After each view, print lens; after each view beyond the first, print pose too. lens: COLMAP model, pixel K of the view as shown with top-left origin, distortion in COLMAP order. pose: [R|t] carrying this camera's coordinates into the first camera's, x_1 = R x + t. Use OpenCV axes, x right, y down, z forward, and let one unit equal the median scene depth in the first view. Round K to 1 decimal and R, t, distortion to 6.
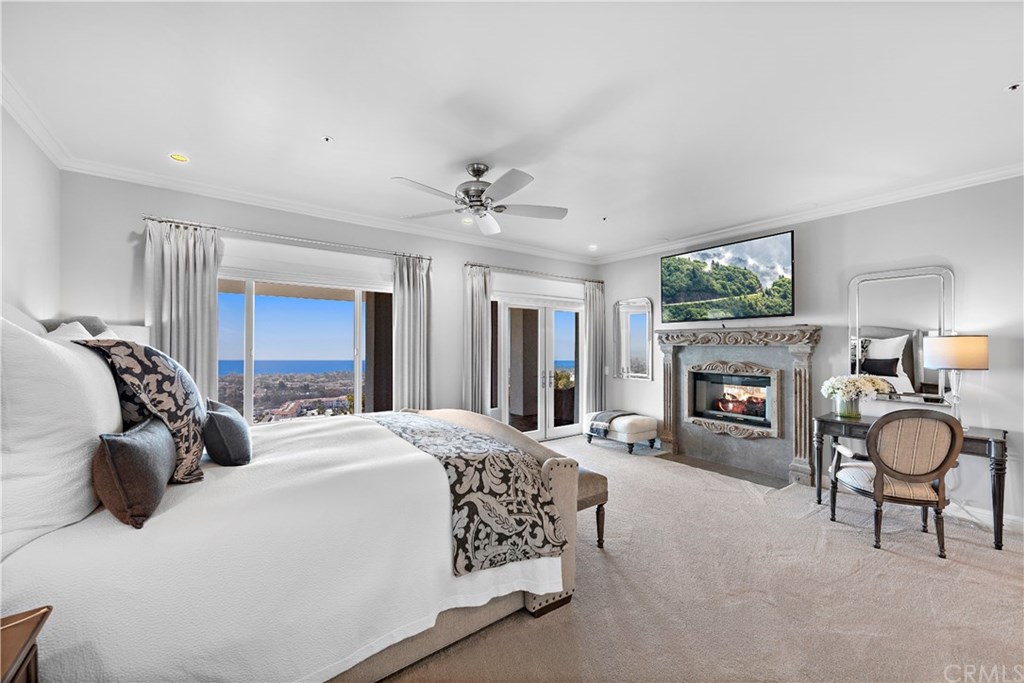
lens RADIAL K [[402.7, 0, 514.7], [0, 402.7, 347.5], [0, 0, 1]] dist [0.023303, -0.000068]
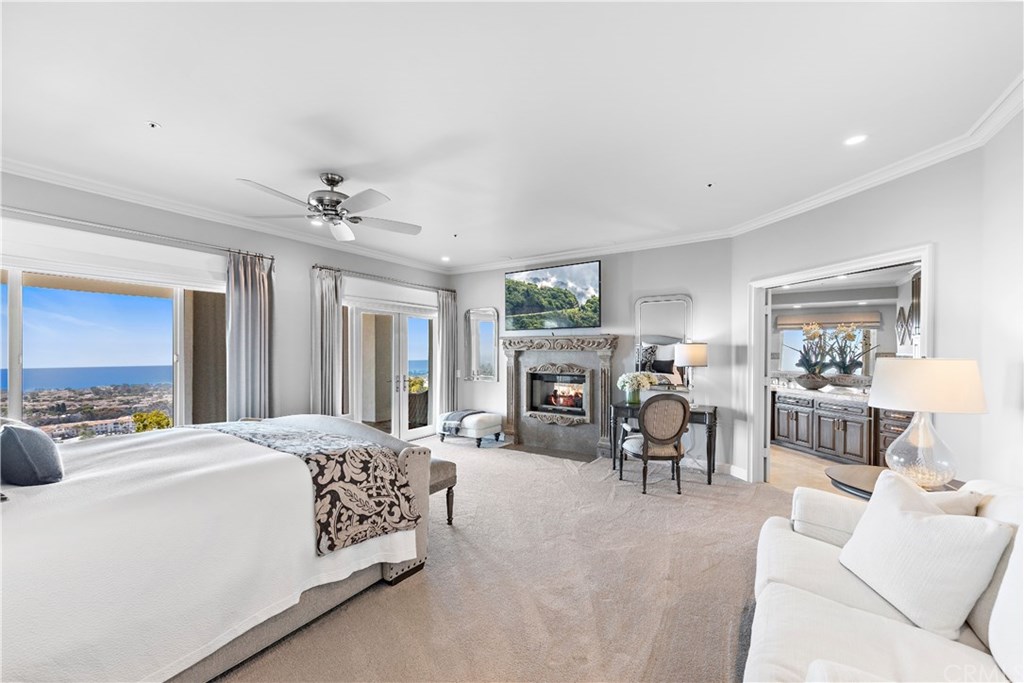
lens RADIAL K [[407.5, 0, 515.3], [0, 407.5, 344.2], [0, 0, 1]] dist [0.013364, -0.000556]
pose [[0.936811, 0.003474, 0.349819, -0.018476], [0.003908, 0.999784, -0.020395, 0.001812], [-0.349815, 0.020473, 0.936595, -0.134576]]
